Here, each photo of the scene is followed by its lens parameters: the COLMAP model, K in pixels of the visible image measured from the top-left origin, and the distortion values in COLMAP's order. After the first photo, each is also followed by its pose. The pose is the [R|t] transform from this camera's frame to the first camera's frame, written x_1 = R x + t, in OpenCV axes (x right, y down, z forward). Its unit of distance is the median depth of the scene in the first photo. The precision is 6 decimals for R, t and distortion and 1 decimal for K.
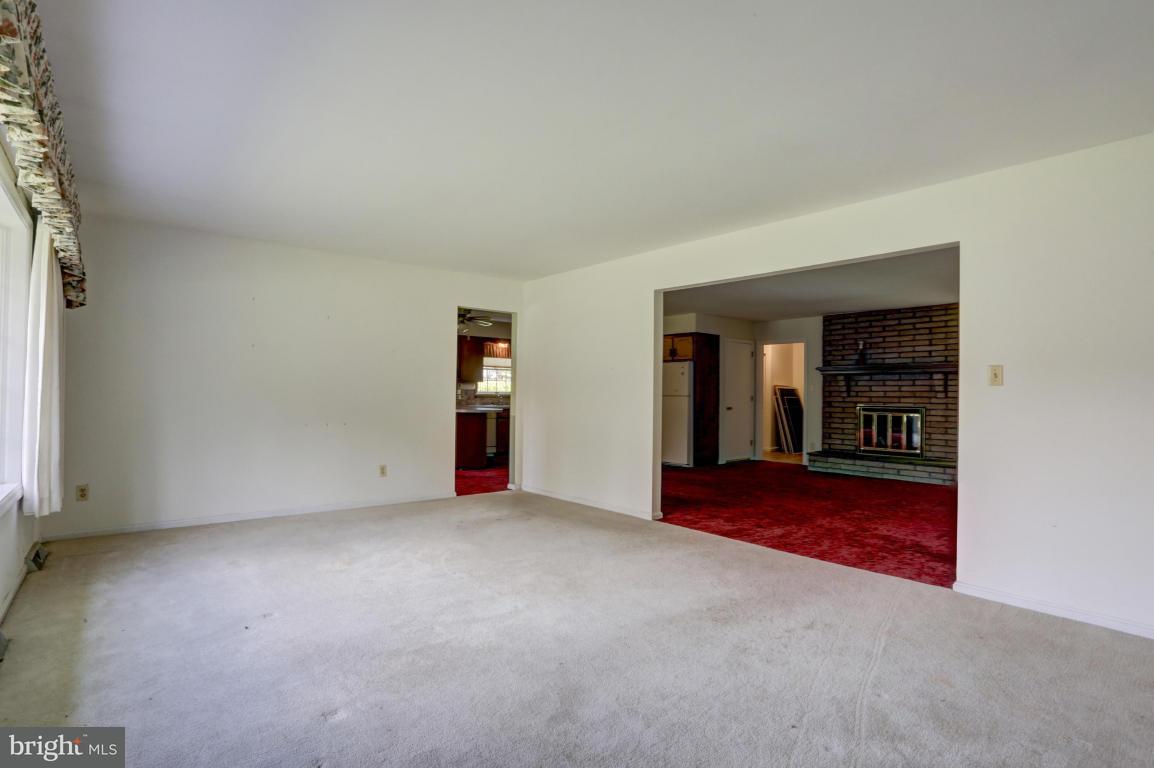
lens RADIAL K [[563.9, 0, 578.3], [0, 563.9, 388.6], [0, 0, 1]] dist [-0.001091, -0.000050]
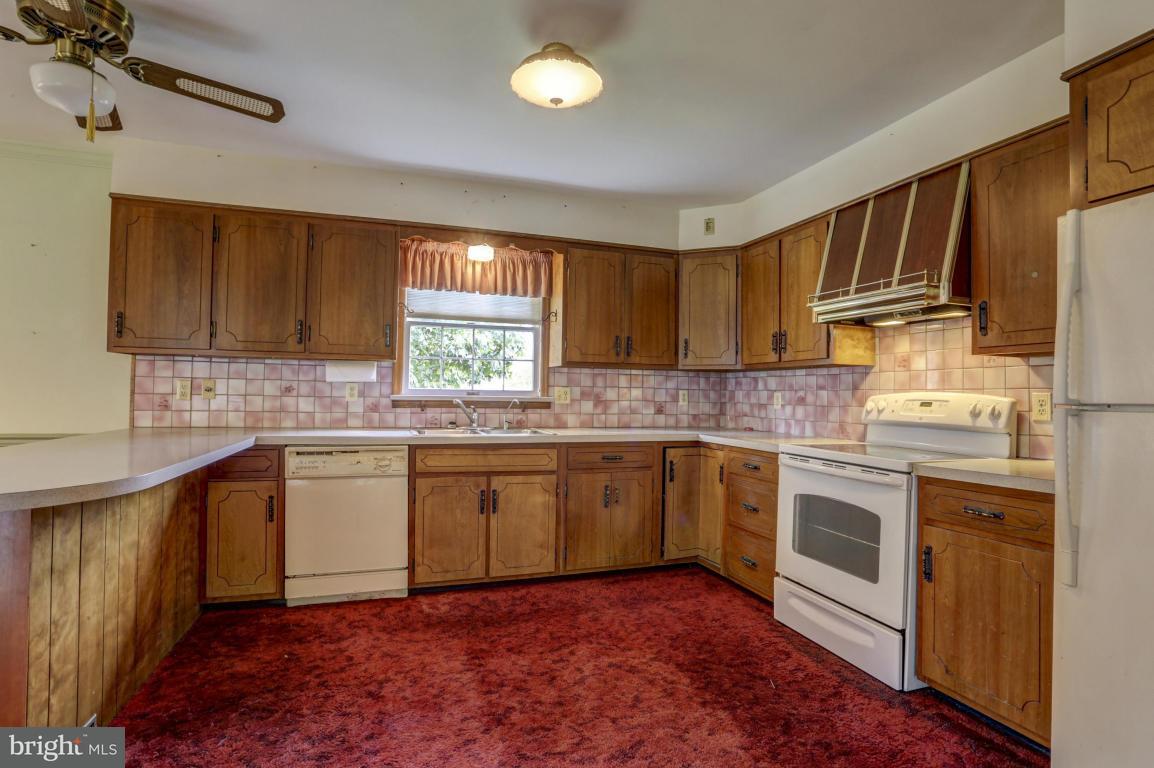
lens RADIAL K [[564.0, 0, 579.3], [0, 564.0, 385.1], [0, 0, 1]] dist [-0.047811, 0.014324]
pose [[0.932839, -0.005293, -0.360255, 0.055136], [-0.000138, 0.999887, -0.015047, 0.009735], [0.360294, 0.014086, 0.932732, 0.903932]]
